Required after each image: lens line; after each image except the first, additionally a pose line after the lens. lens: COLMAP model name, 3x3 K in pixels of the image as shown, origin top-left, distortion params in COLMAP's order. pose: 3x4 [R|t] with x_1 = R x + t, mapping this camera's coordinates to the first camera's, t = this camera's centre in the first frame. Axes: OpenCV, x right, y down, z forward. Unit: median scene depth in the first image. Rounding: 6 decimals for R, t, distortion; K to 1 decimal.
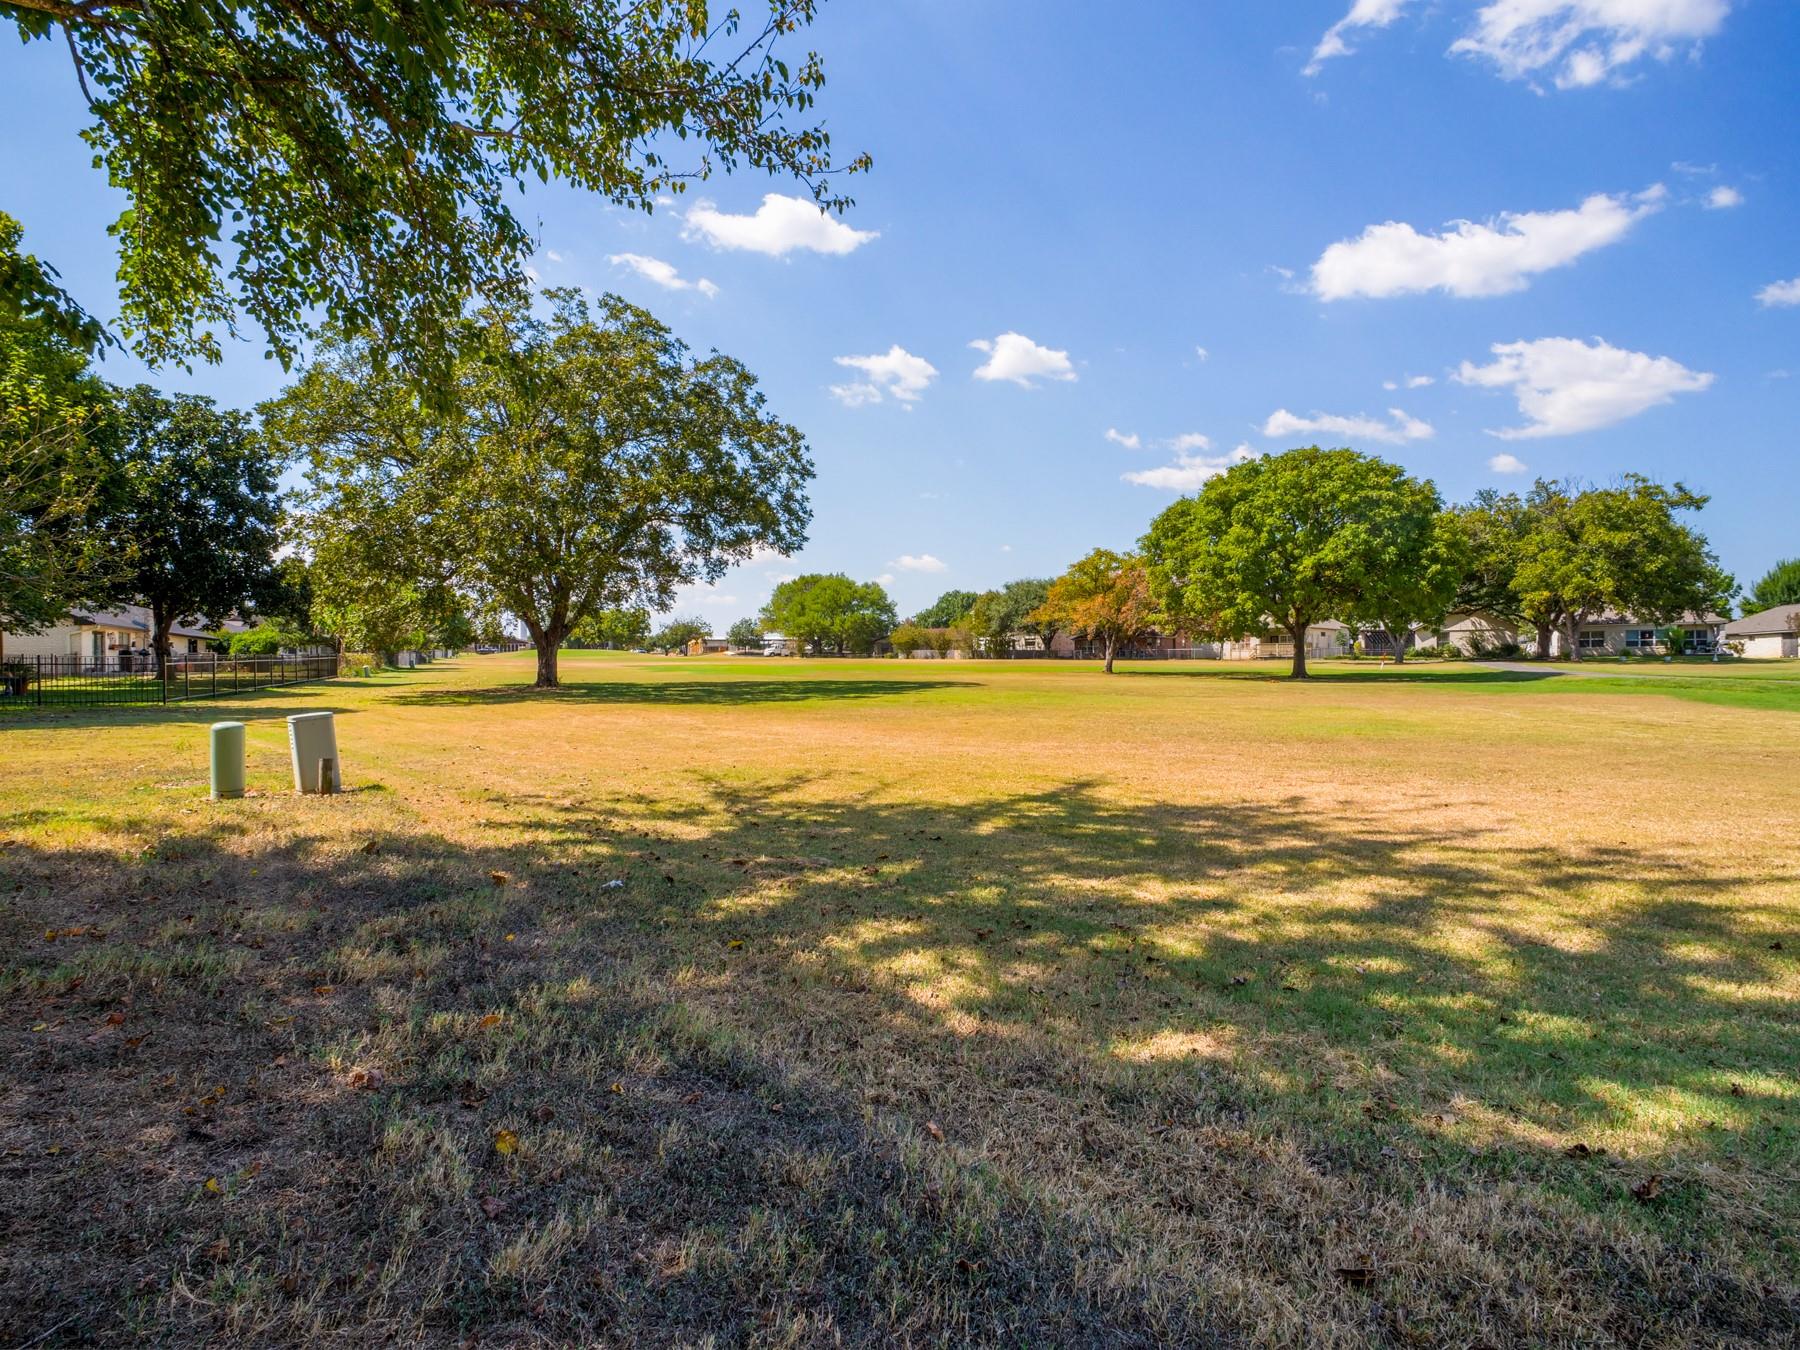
lens RADIAL K [[988.4, 0, 890.2], [0, 988.4, 670.9], [0, 0, 1]] dist [-0.016254, 0.005506]
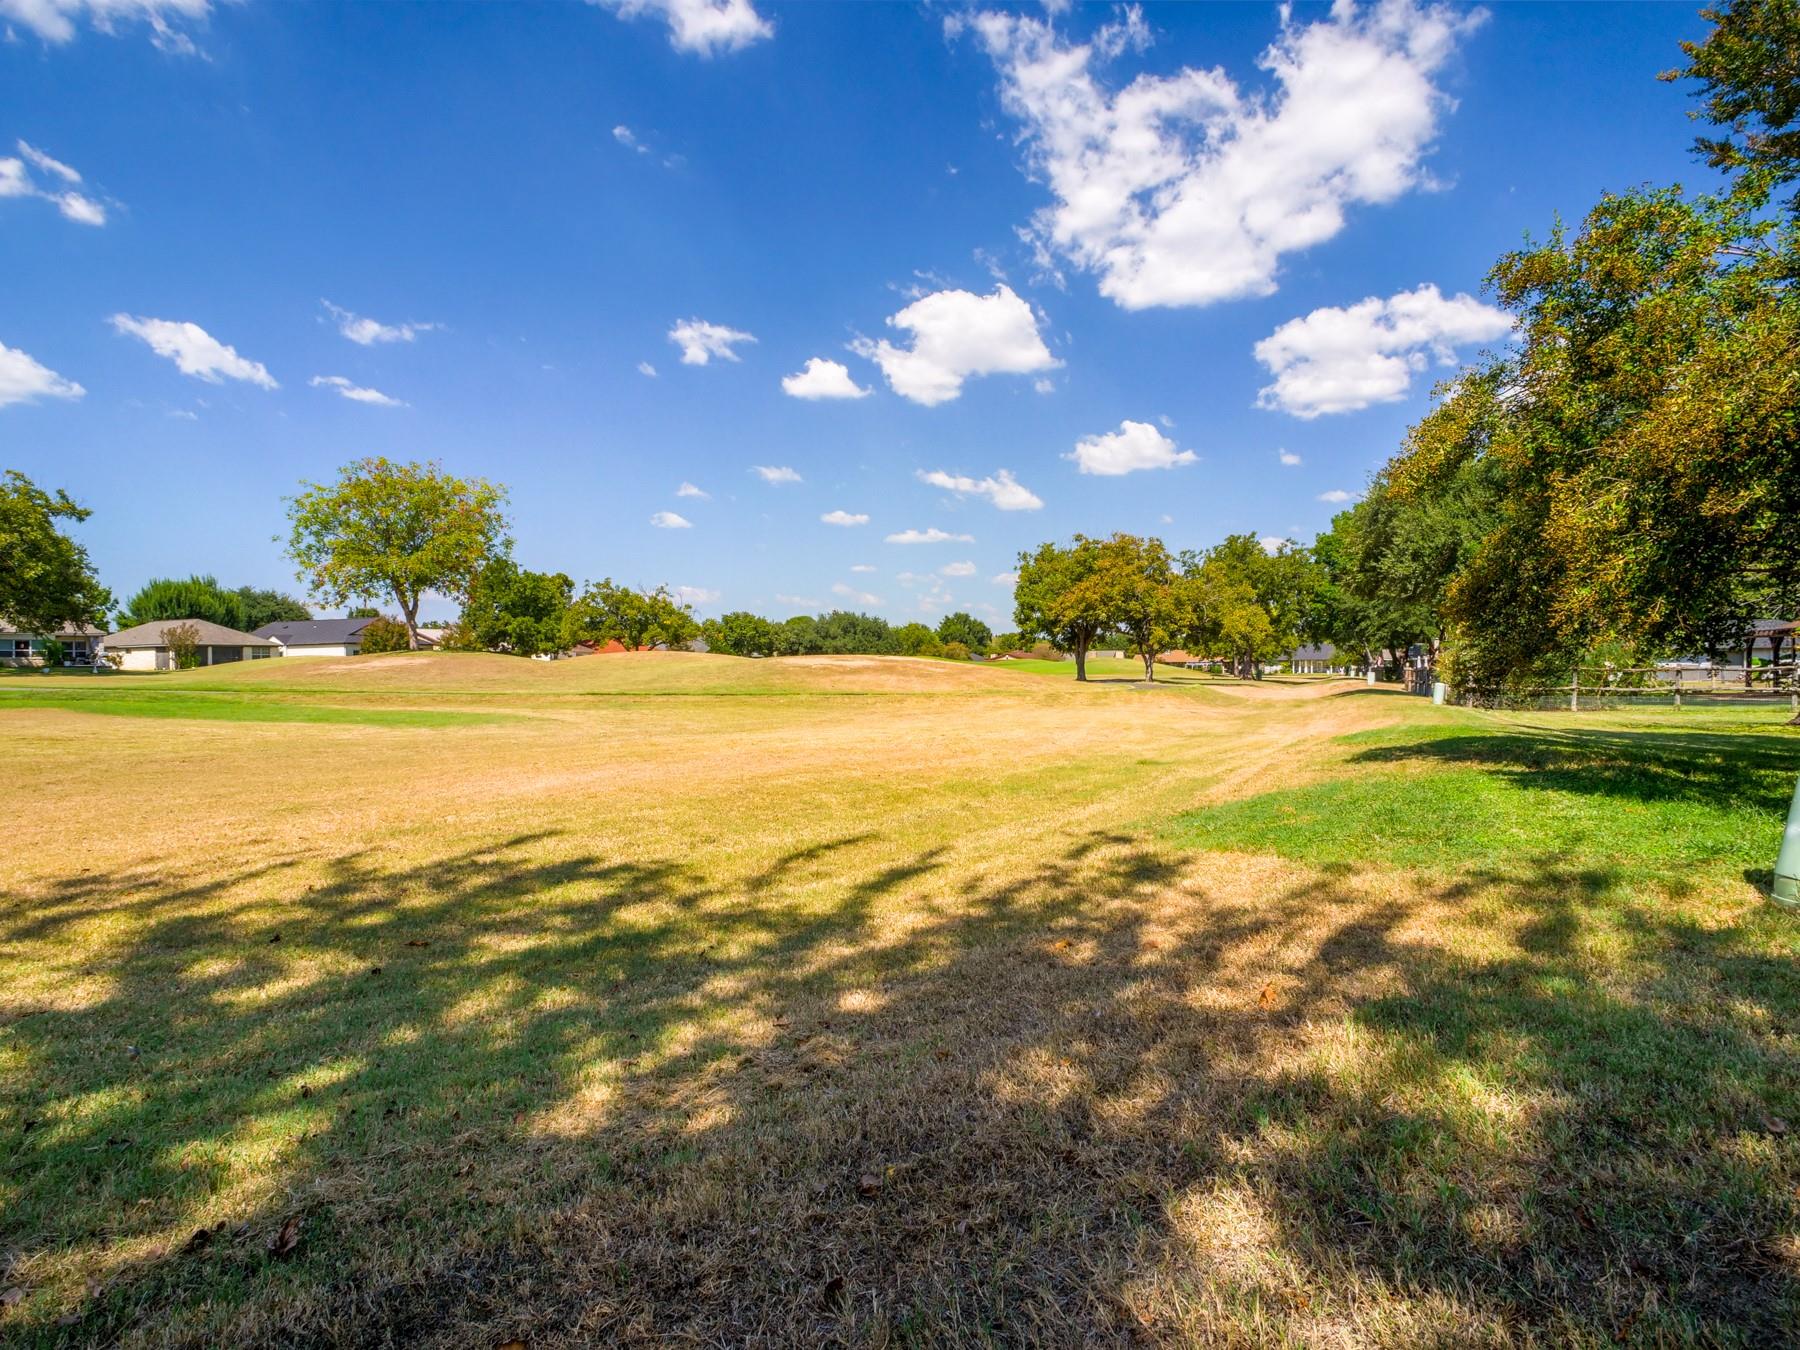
lens RADIAL K [[988.4, 0, 895.3], [0, 988.4, 670.0], [0, 0, 1]] dist [-0.016254, 0.005506]
pose [[0.179861, 0.000805, 0.983692, -0.011556], [0.012219, 0.999921, -0.003052, 0.002118], [-0.983616, 0.012569, 0.179837, 0.114731]]
